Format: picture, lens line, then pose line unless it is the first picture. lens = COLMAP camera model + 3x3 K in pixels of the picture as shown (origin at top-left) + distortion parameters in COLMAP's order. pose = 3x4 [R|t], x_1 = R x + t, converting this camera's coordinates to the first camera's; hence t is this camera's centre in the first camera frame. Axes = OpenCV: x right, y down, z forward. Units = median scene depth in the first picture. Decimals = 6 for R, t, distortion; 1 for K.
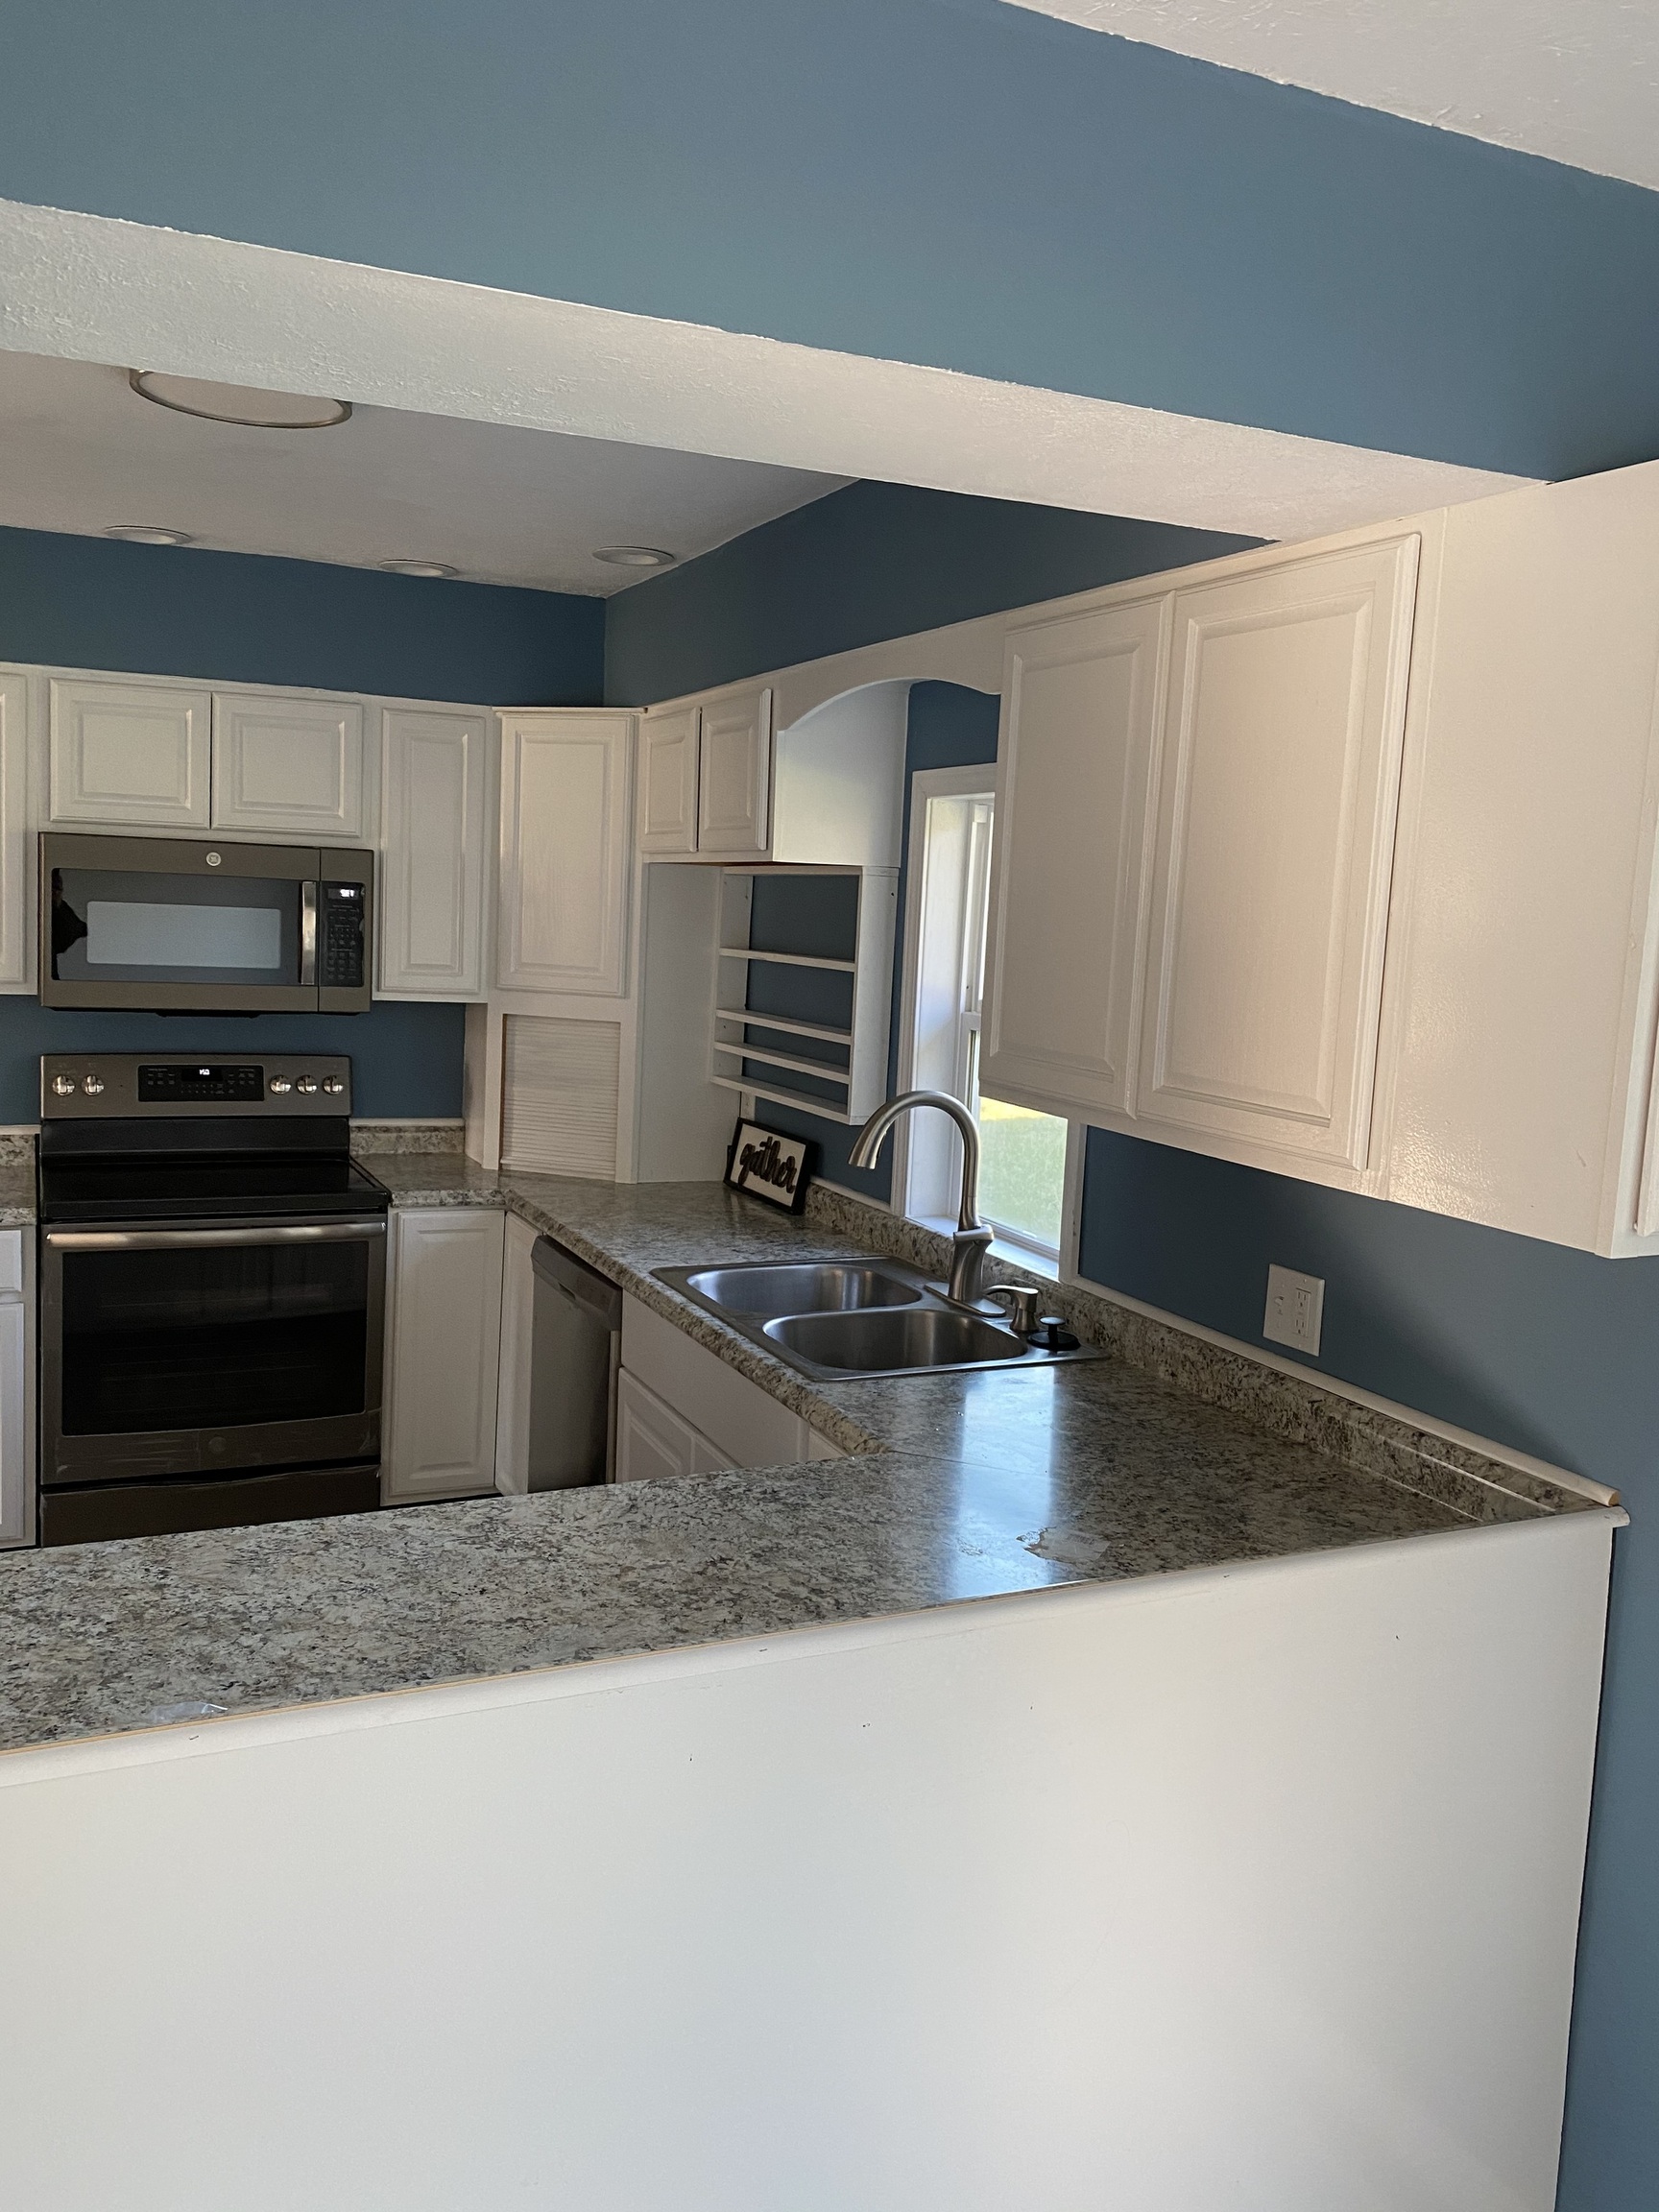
lens RADIAL K [[1704.6, 0, 829.5], [0, 1704.6, 1106.0], [0, 0, 1]] dist [0.031390, -0.030780]
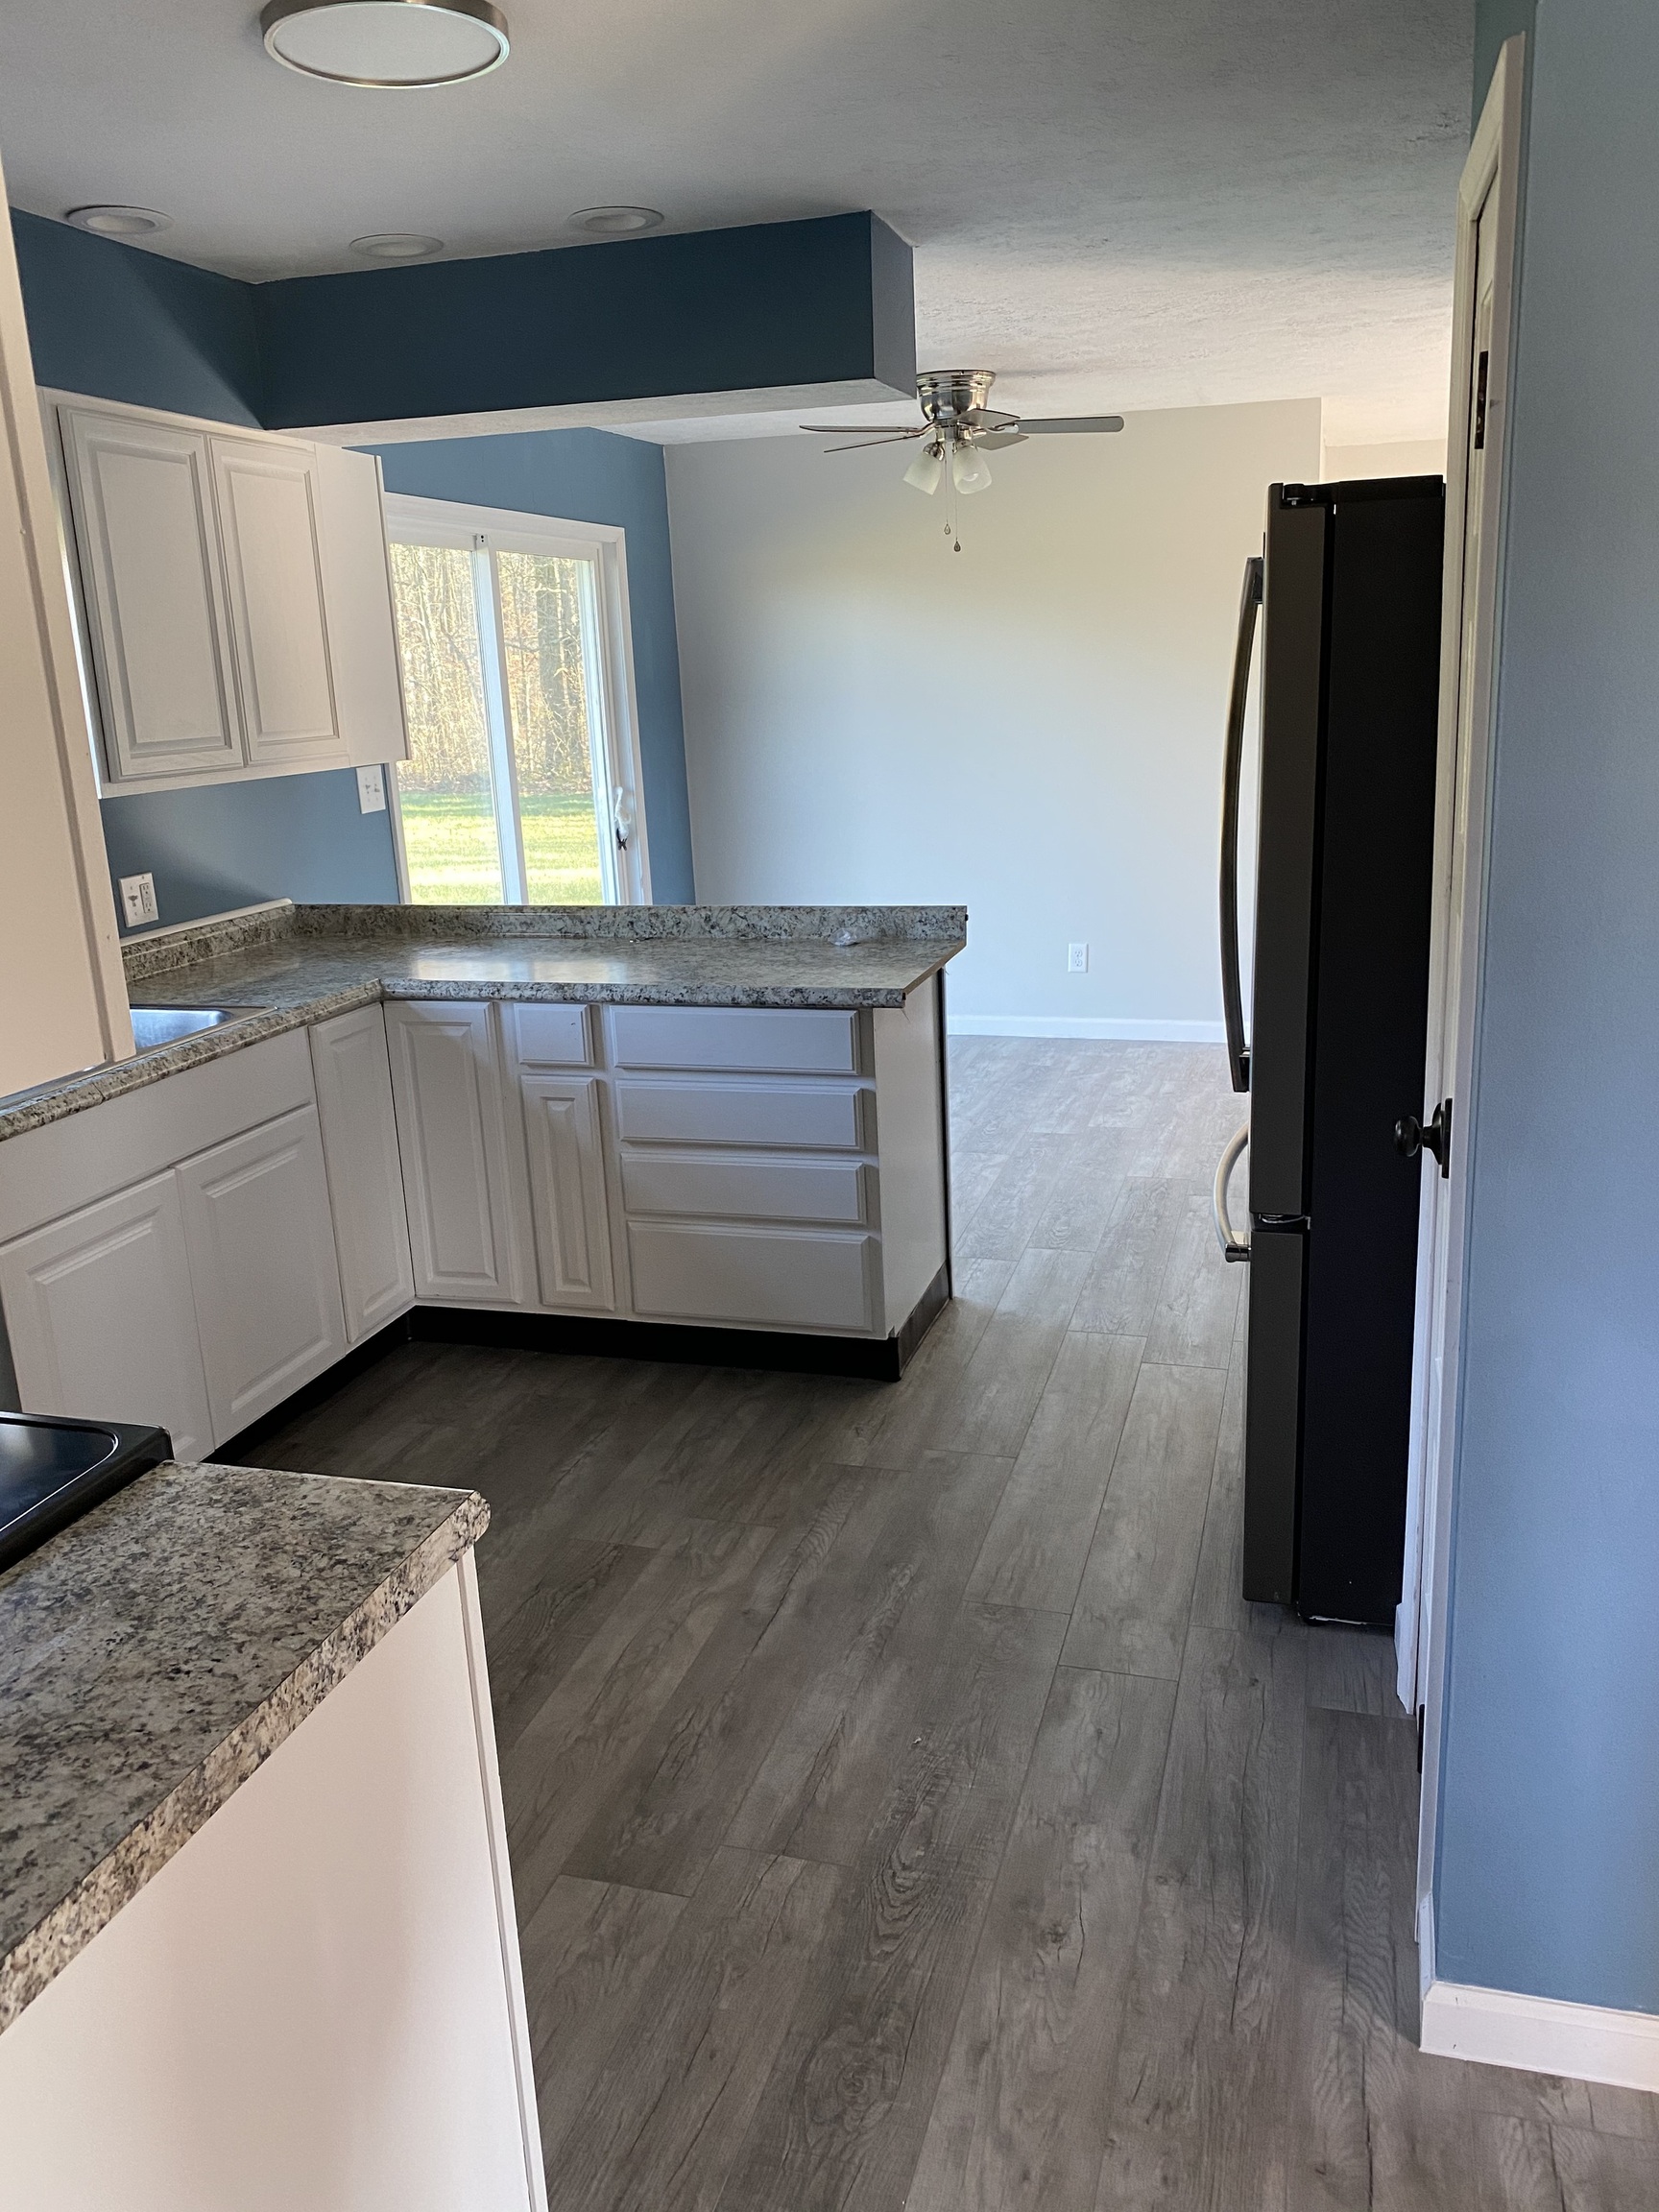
lens RADIAL K [[1704.4, 0, 826.1], [0, 1704.4, 1091.5], [0, 0, 1]] dist [0.022429, -0.000238]
pose [[-0.760081, -0.166045, 0.628256, -1.152854], [0.096120, 0.927441, 0.361406, -0.211295], [-0.642680, 0.335086, -0.688970, 1.634414]]
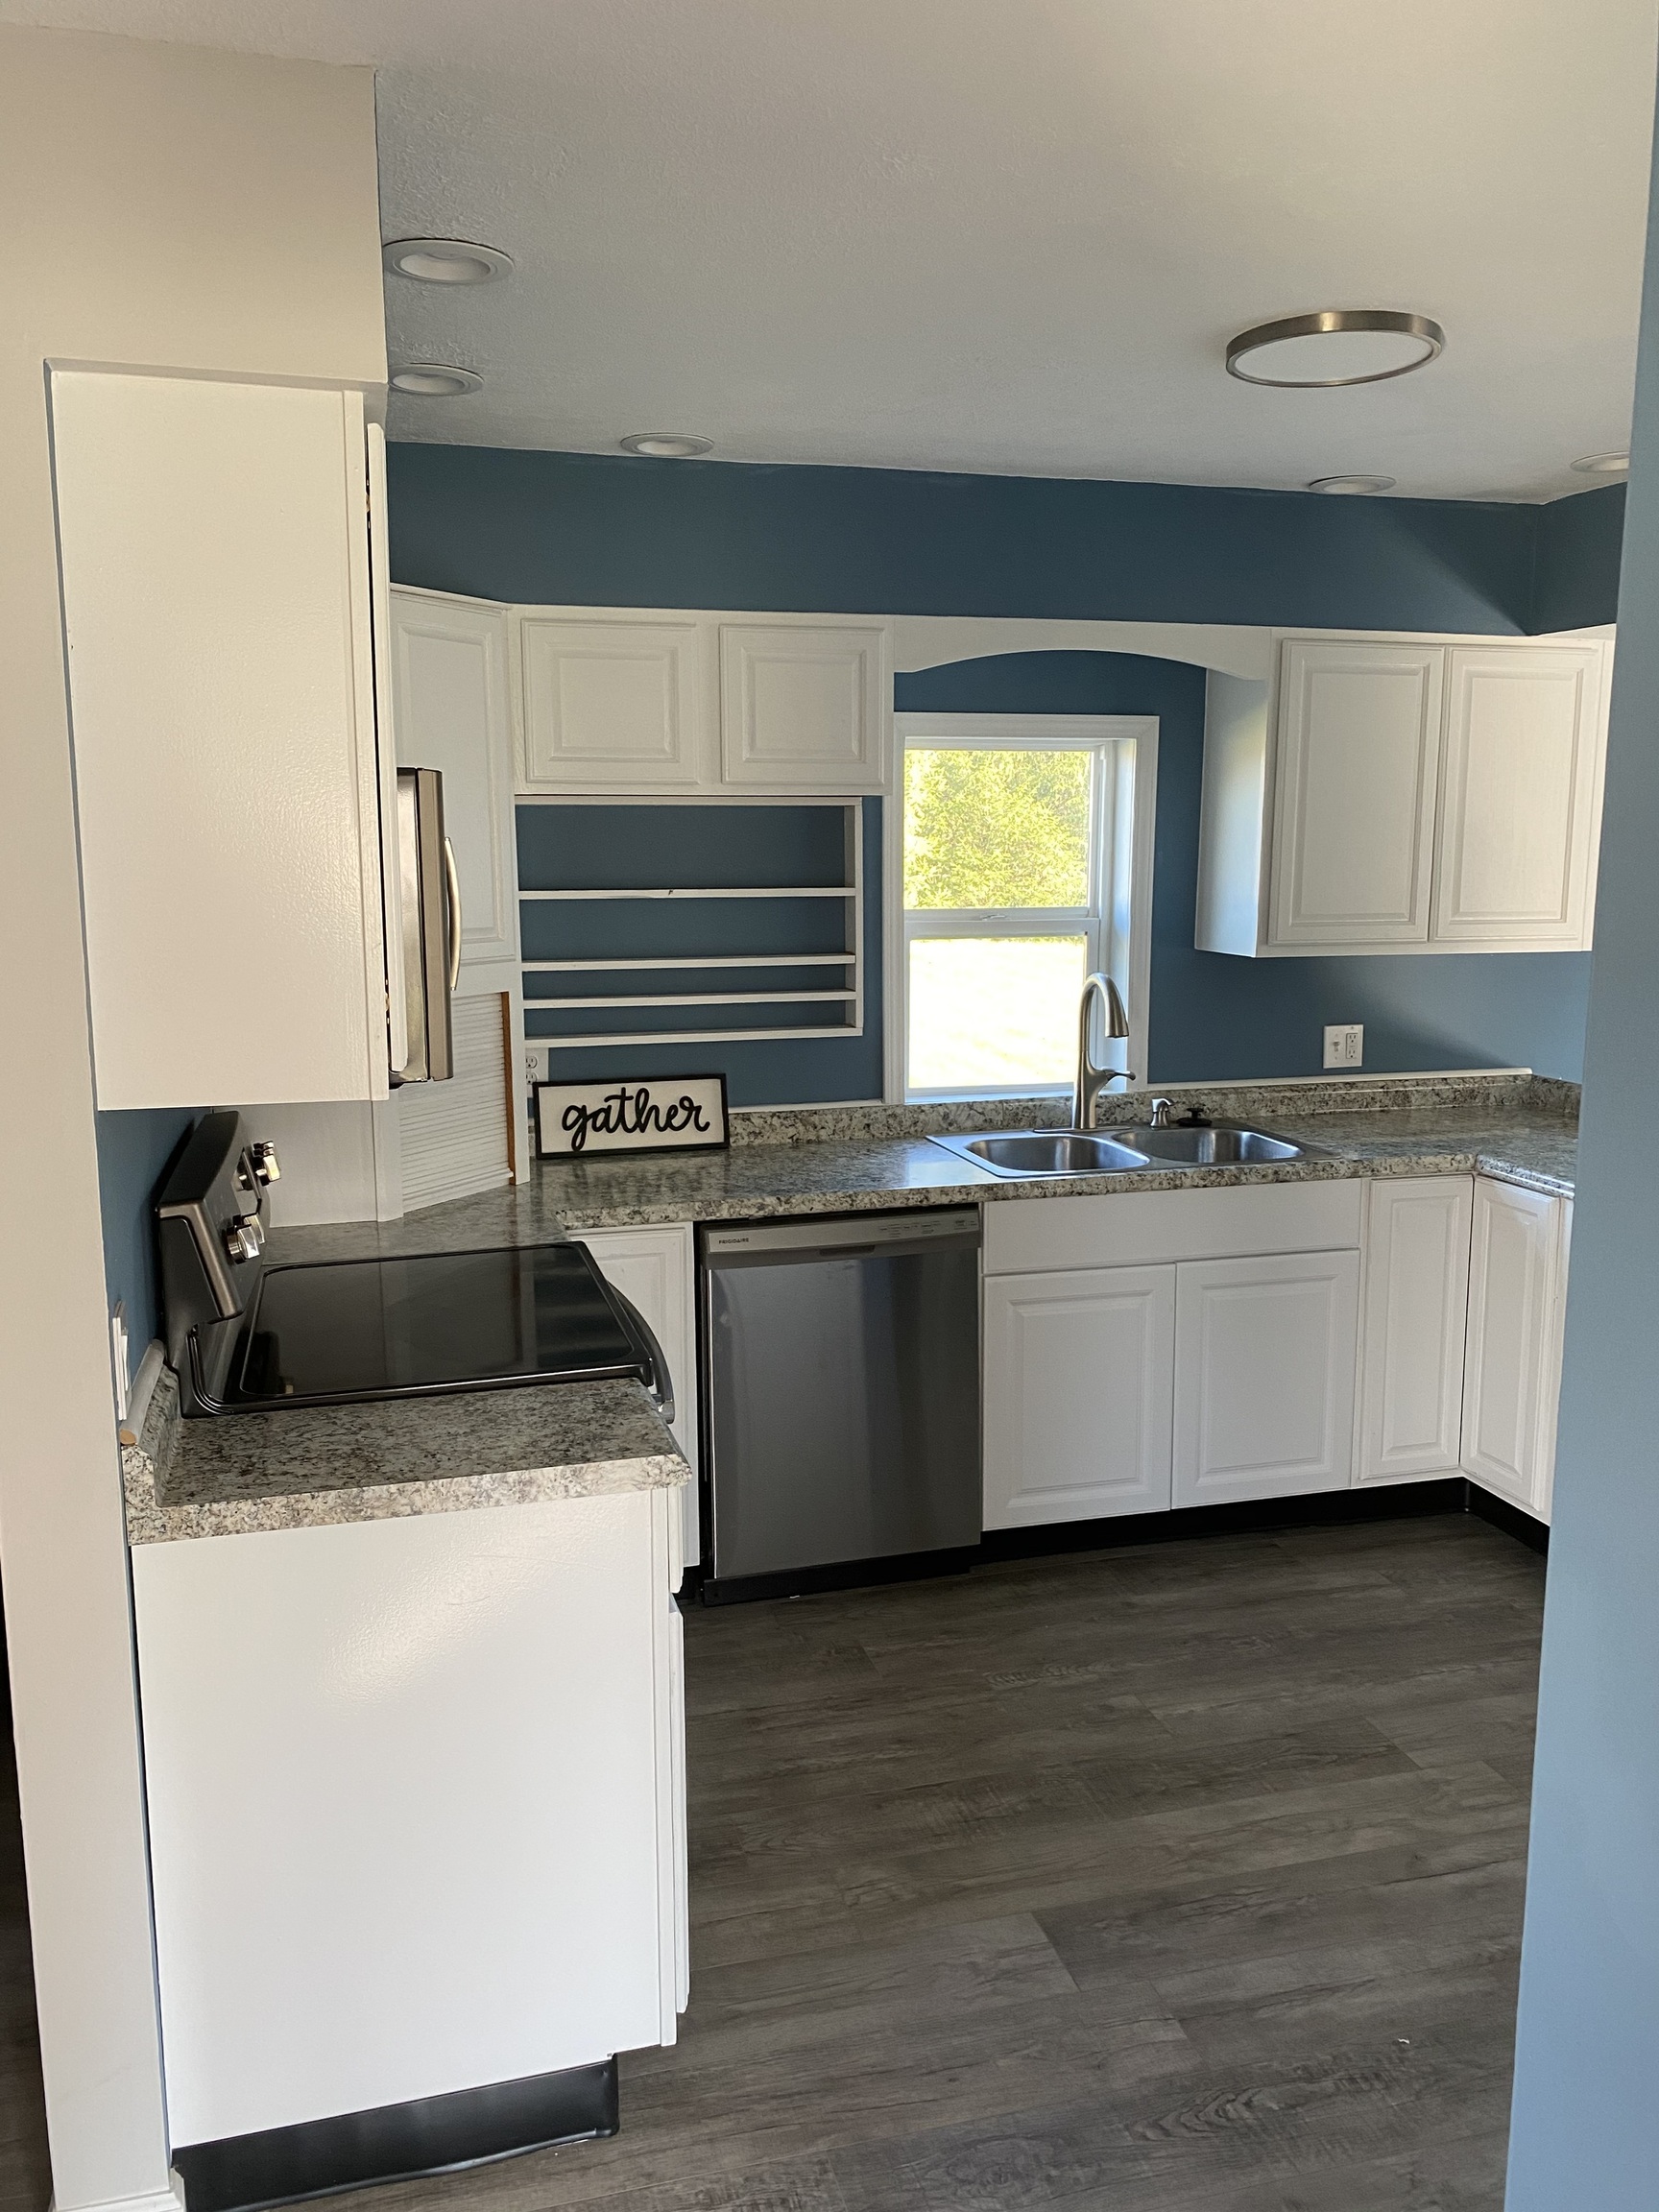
lens RADIAL K [[1704.6, 0, 829.5], [0, 1704.6, 1106.0], [0, 0, 1]] dist [0.031390, -0.030780]
pose [[0.147239, -0.193964, 0.969896, -1.462228], [0.129107, 0.975963, 0.175578, -0.191115], [-0.980639, 0.099368, 0.168742, 1.159833]]
